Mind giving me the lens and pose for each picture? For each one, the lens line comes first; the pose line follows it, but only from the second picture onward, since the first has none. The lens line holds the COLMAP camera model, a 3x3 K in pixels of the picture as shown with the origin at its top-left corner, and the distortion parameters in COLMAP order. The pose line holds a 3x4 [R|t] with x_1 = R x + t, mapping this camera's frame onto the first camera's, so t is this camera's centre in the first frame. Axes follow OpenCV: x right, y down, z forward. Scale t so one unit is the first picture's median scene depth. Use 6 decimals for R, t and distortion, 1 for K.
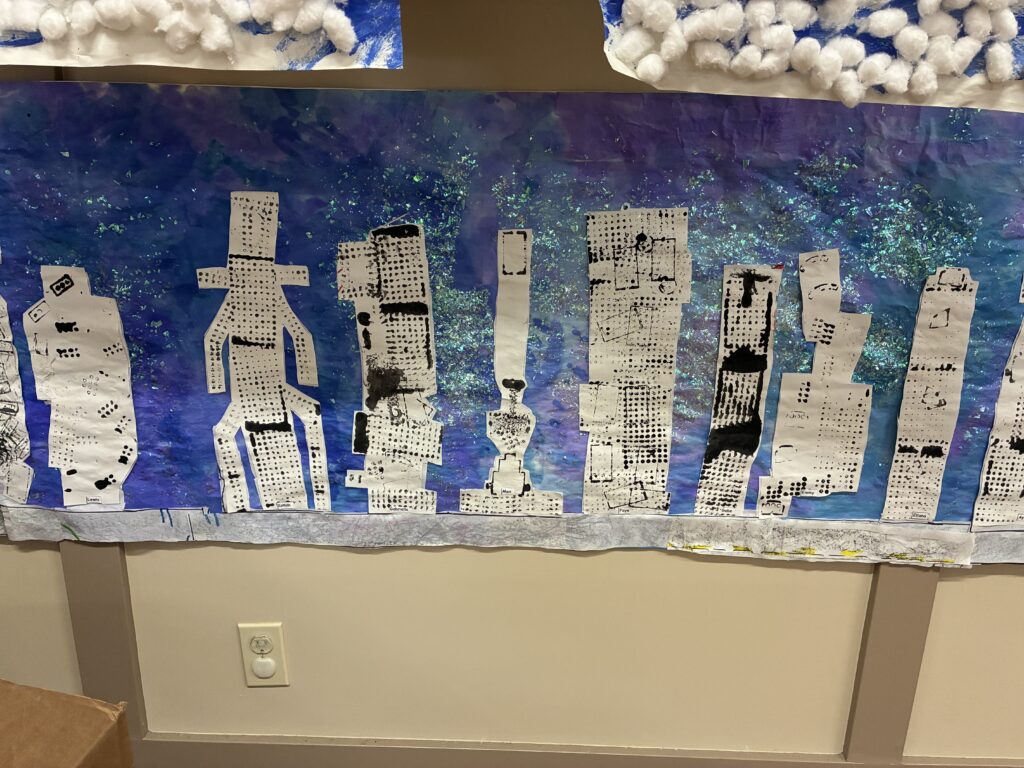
lens RADIAL K [[781.8, 0, 506.9], [0, 781.8, 384.6], [0, 0, 1]] dist [0.047440, -0.056243]
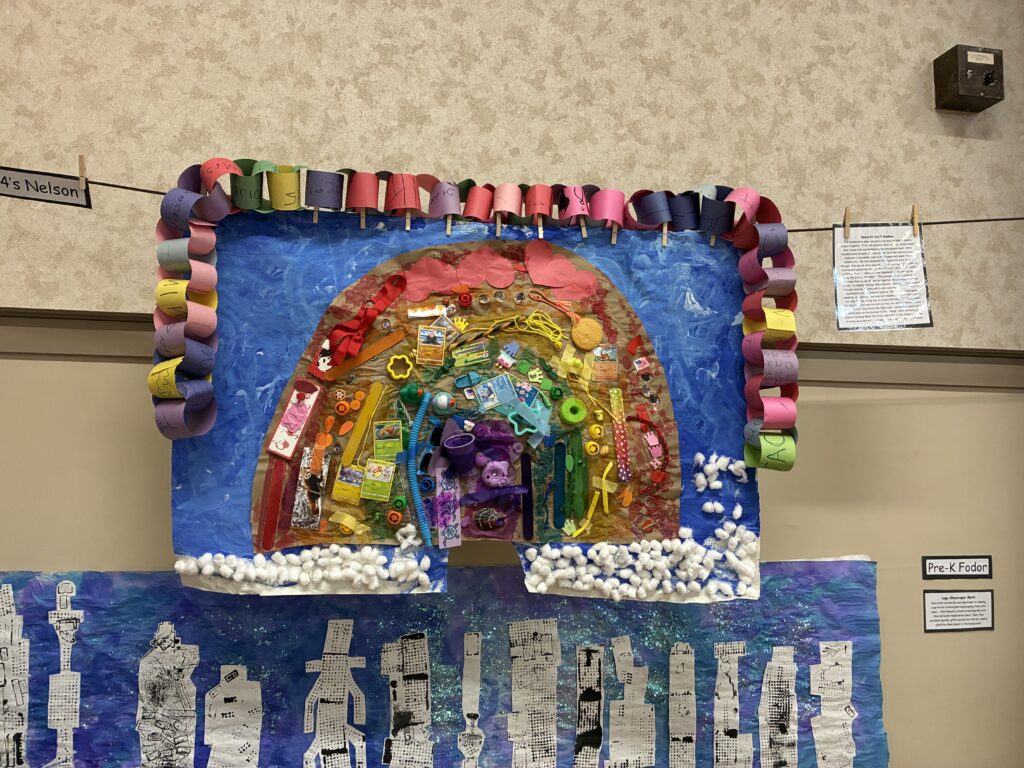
lens RADIAL K [[781.8, 0, 506.9], [0, 781.8, 384.6], [0, 0, 1]] dist [0.047440, -0.056243]
pose [[0.983161, 0.010197, 0.182459, -0.263350], [0.052364, 0.940856, -0.334737, -0.112370], [-0.175080, 0.338654, 0.924478, -1.023504]]
